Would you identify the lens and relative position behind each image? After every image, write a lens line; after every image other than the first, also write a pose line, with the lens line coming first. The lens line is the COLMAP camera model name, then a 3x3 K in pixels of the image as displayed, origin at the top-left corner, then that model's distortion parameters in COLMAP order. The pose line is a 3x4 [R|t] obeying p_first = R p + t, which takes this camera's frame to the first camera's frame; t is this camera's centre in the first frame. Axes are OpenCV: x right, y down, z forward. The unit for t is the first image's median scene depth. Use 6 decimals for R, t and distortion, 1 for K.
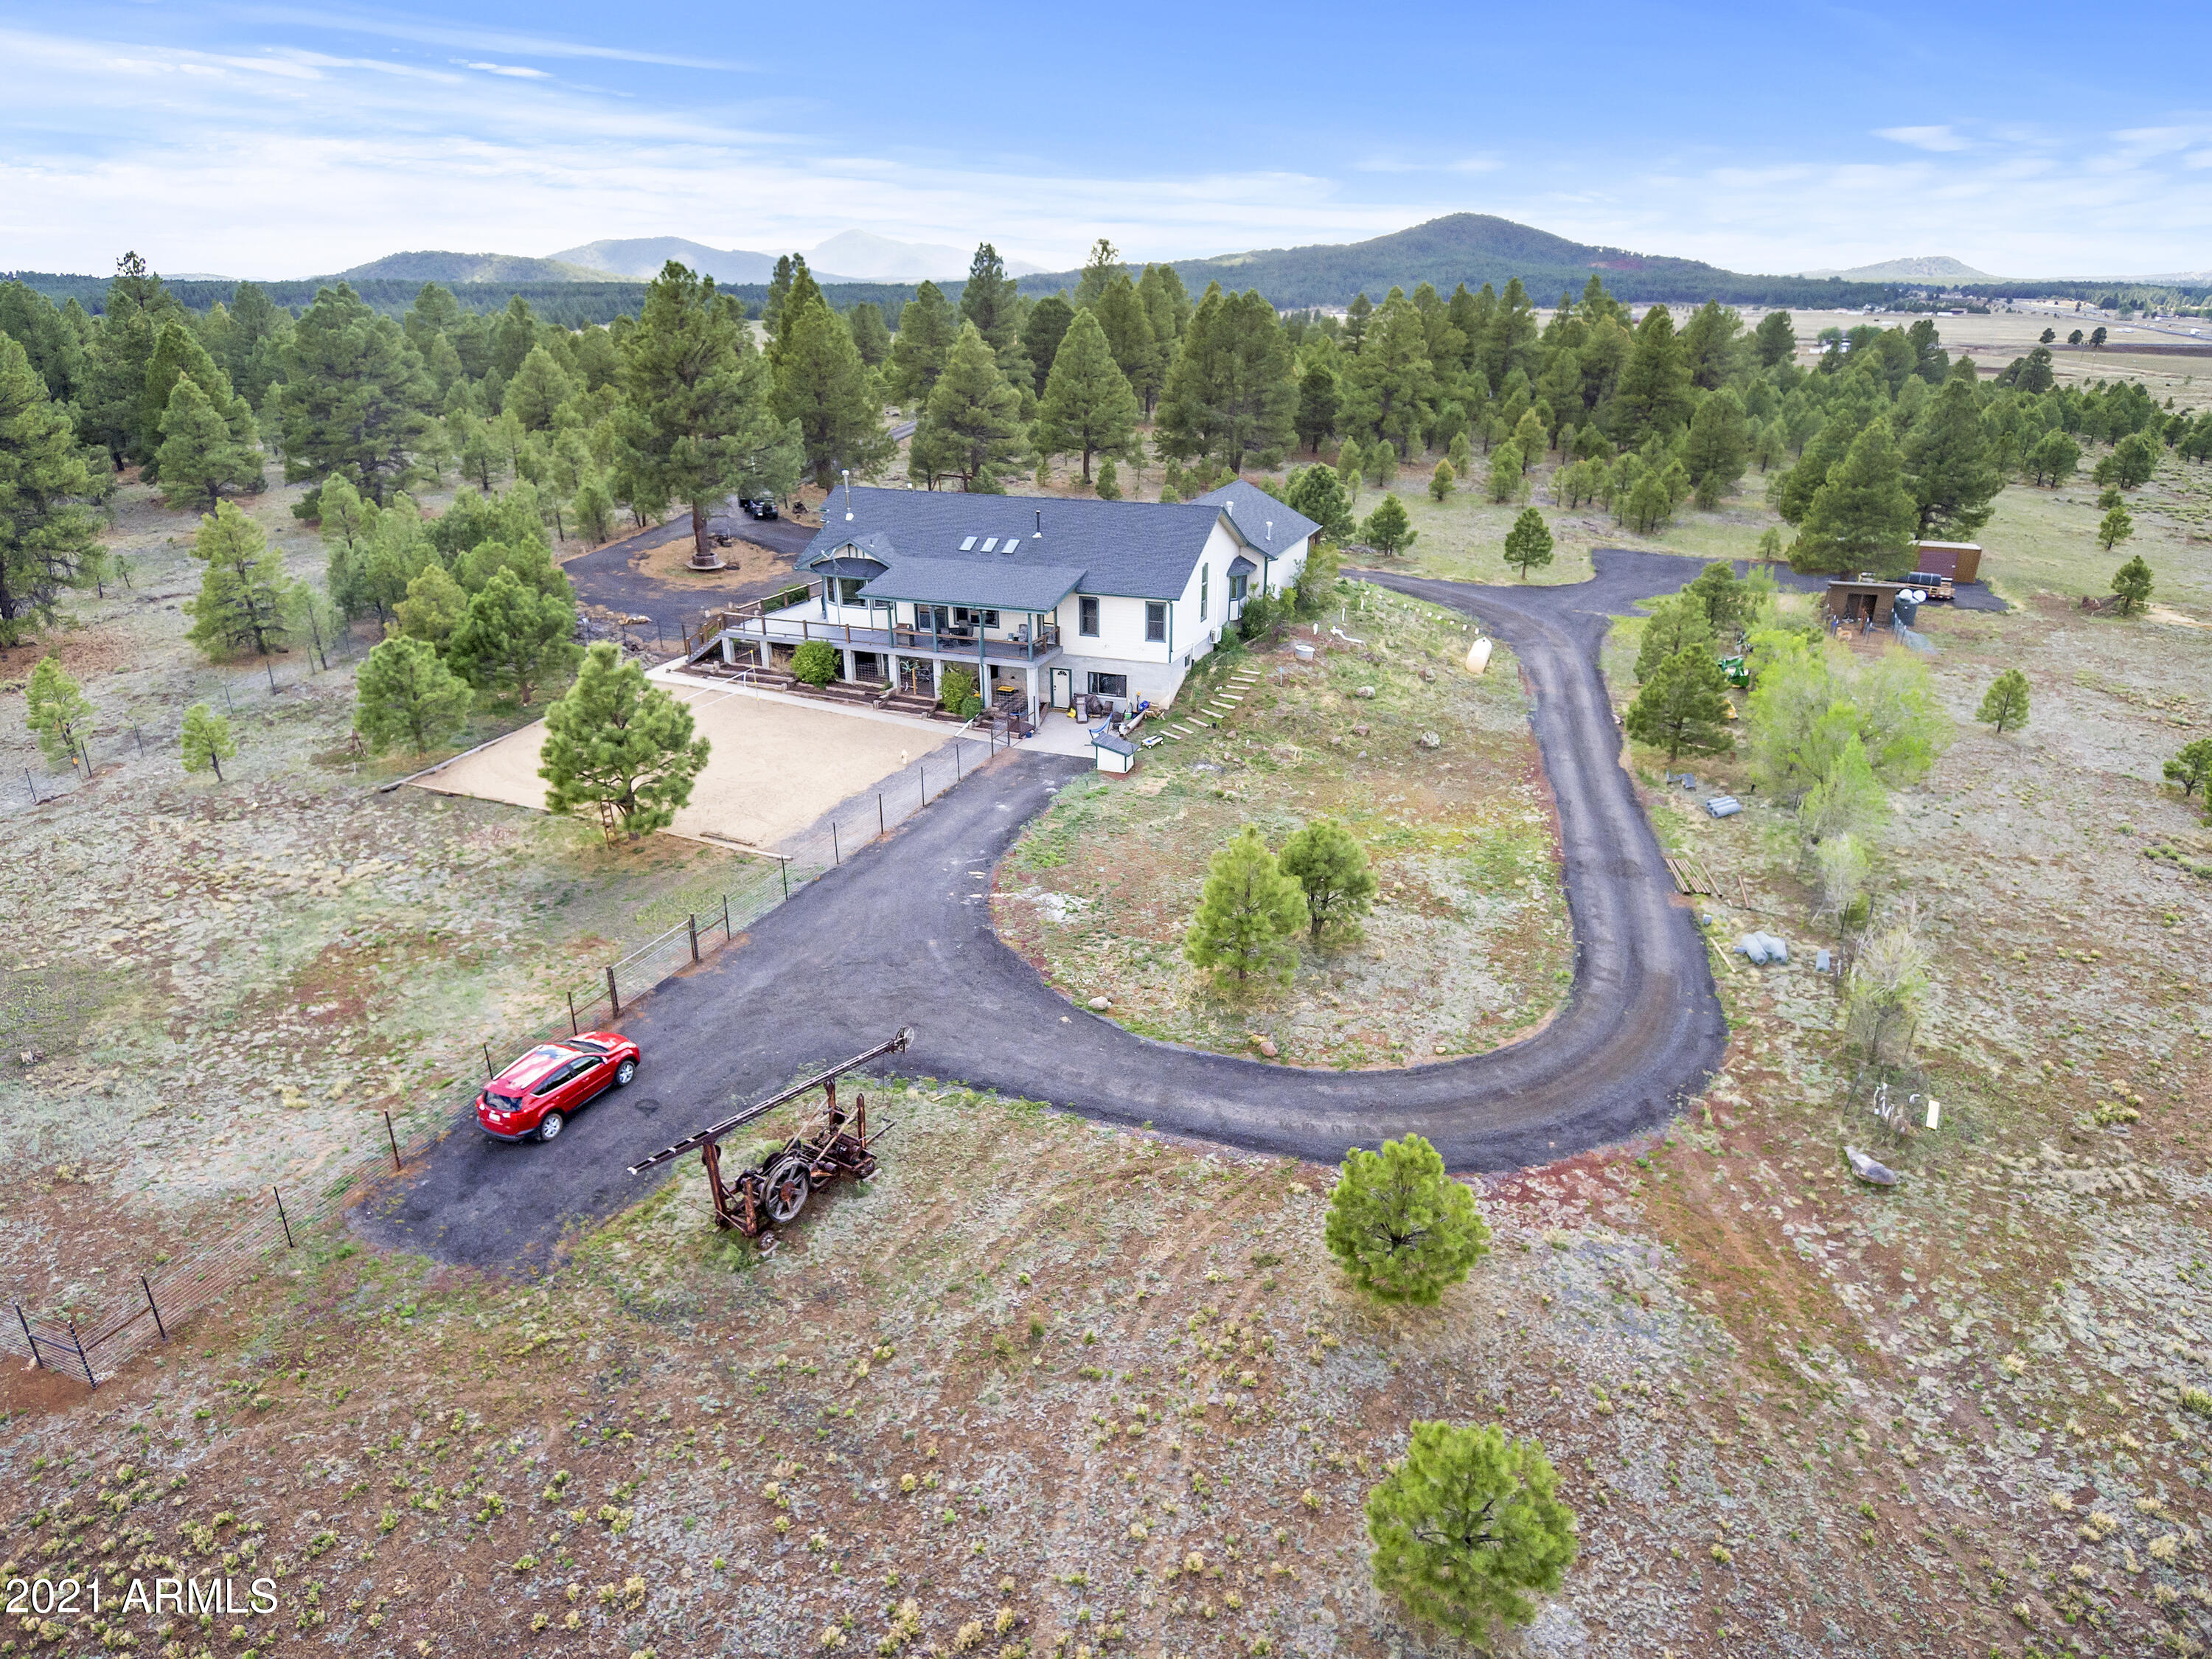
lens RADIAL K [[1340.5, 0, 1092.5], [0, 1340.5, 871.2], [0, 0, 1]] dist [0.089261, -0.114761]
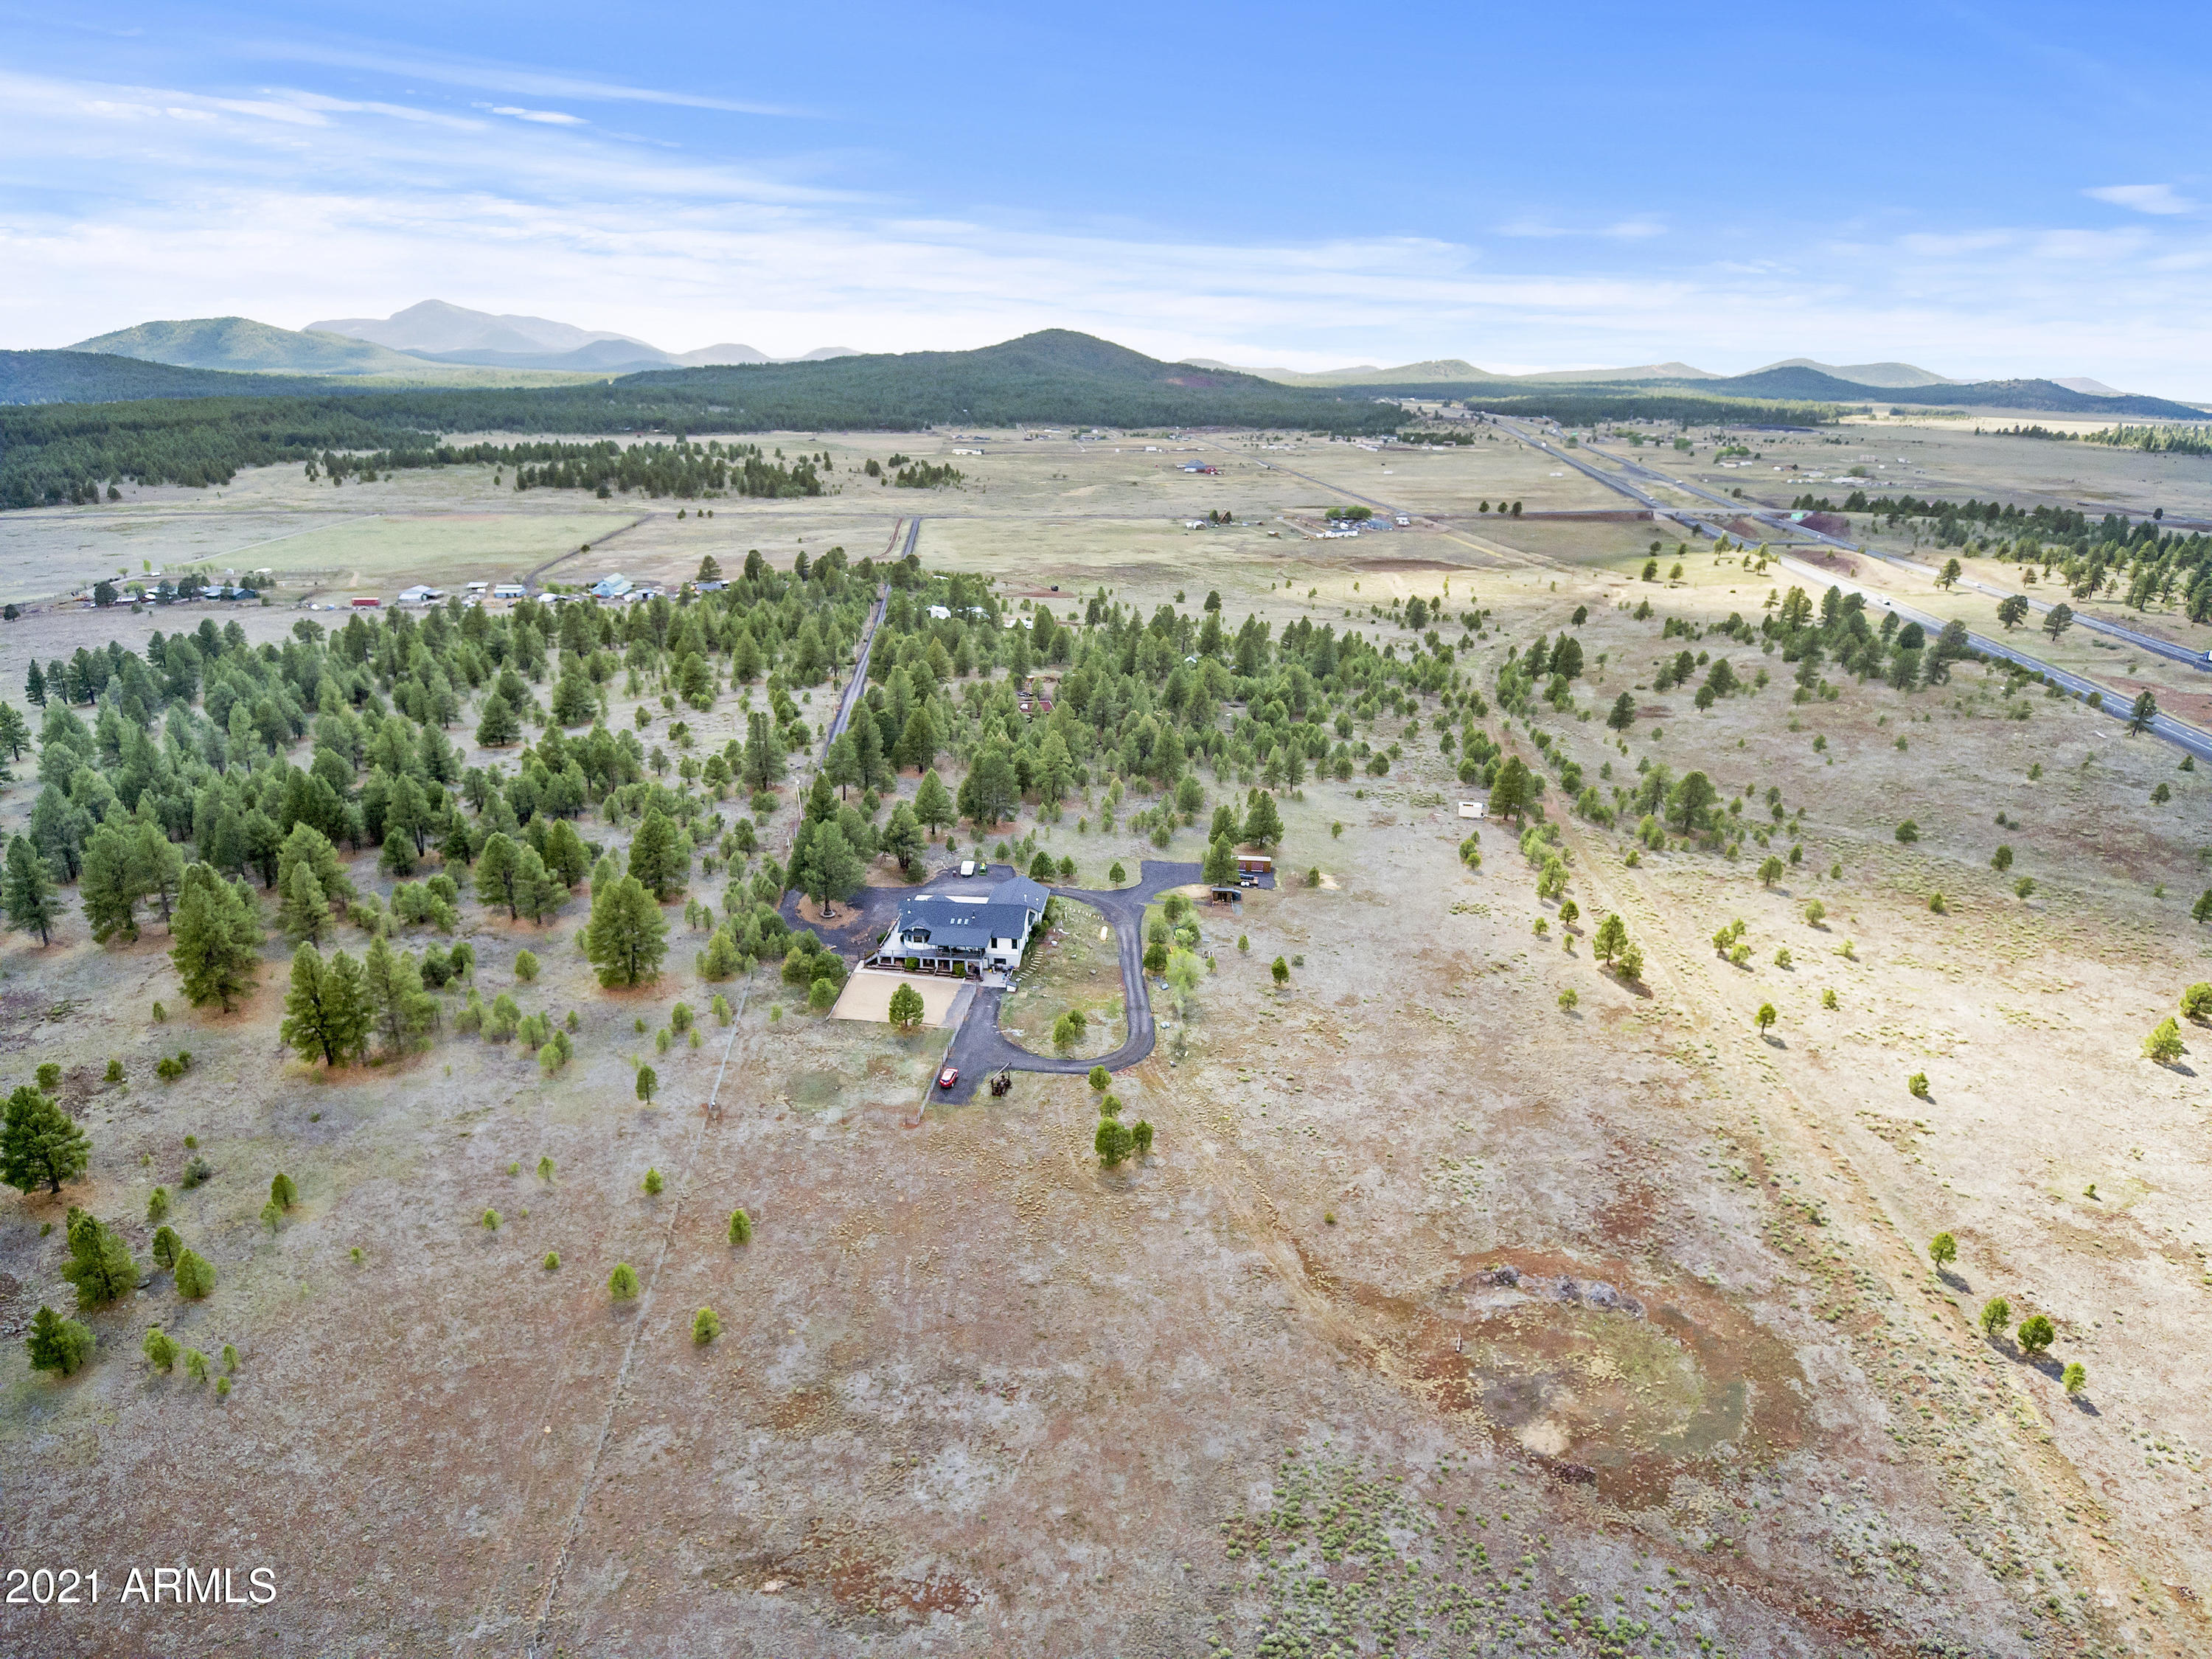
lens RADIAL K [[1340.5, 0, 1092.5], [0, 1340.5, 871.2], [0, 0, 1]] dist [0.089261, -0.114761]
pose [[0.964353, -0.083583, 0.251070, -0.595454], [0.094329, 0.995057, -0.031052, -0.238126], [-0.247234, 0.053628, 0.967471, -2.350688]]
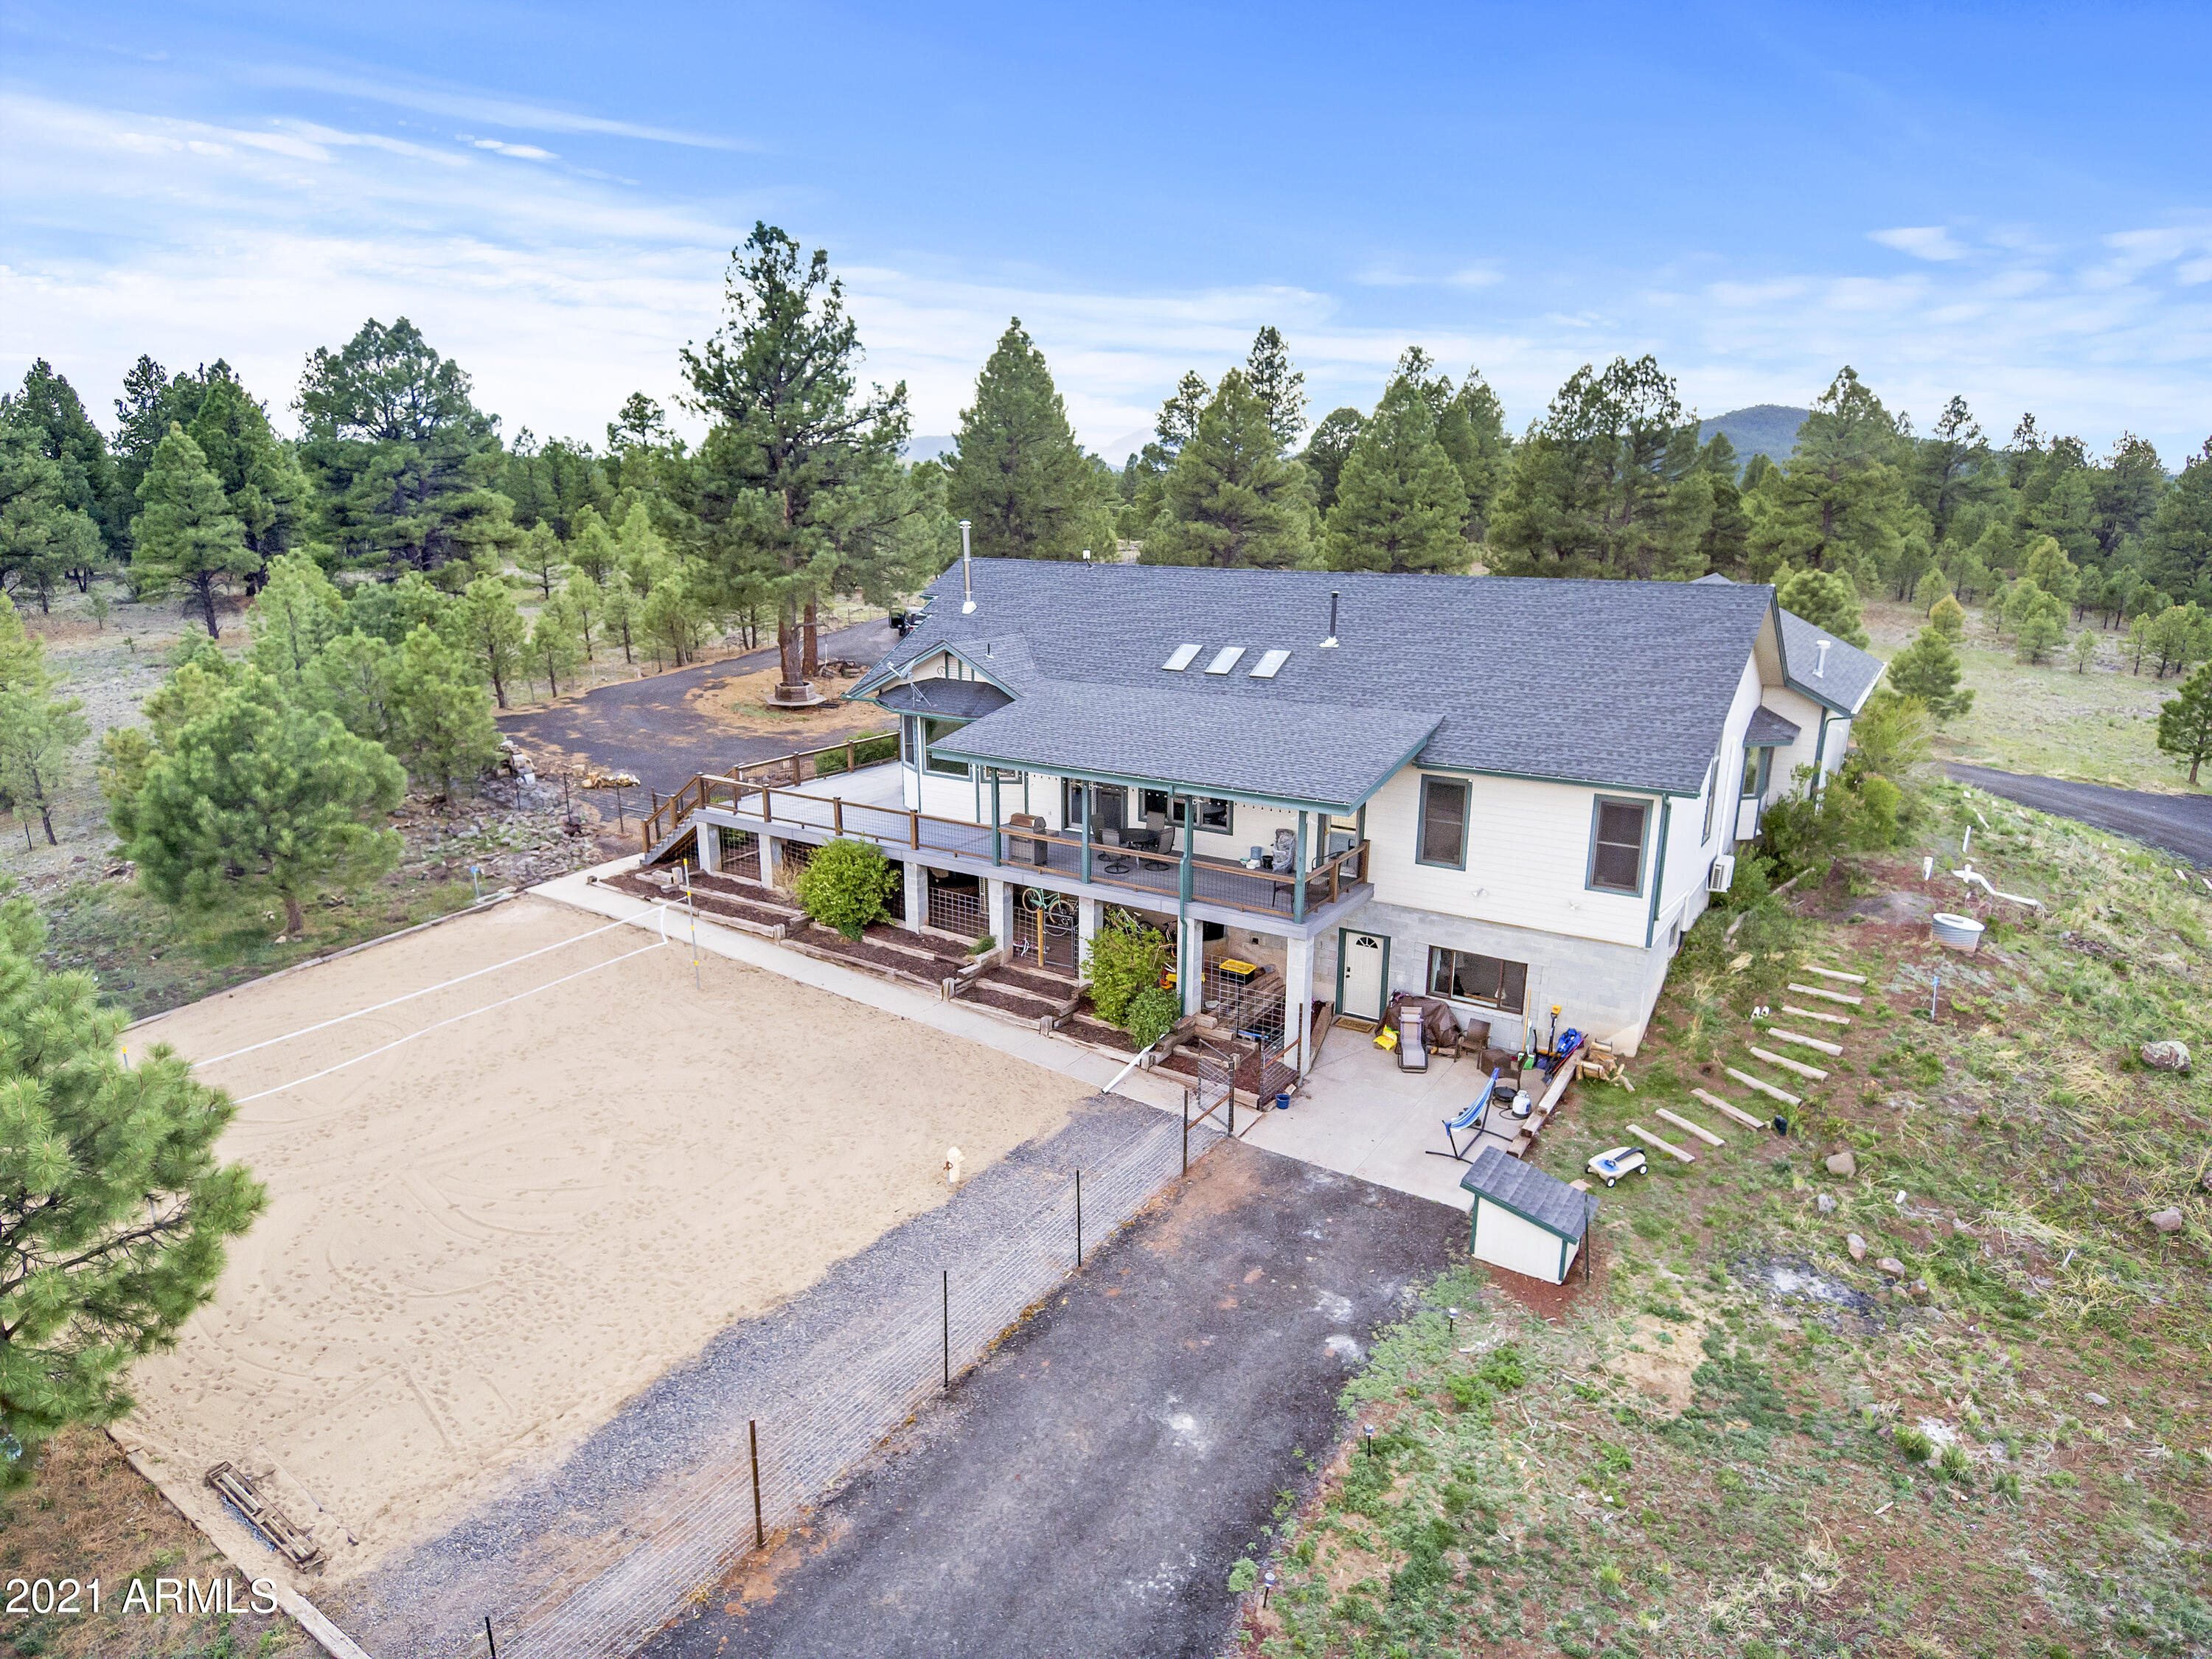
lens RADIAL K [[1340.5, 0, 1092.5], [0, 1340.5, 871.2], [0, 0, 1]] dist [0.089261, -0.114761]
pose [[0.980782, 0.061057, -0.185308, -0.031172], [-0.083241, 0.989942, -0.114391, -0.113934], [0.176460, 0.127617, 0.976000, 0.555146]]
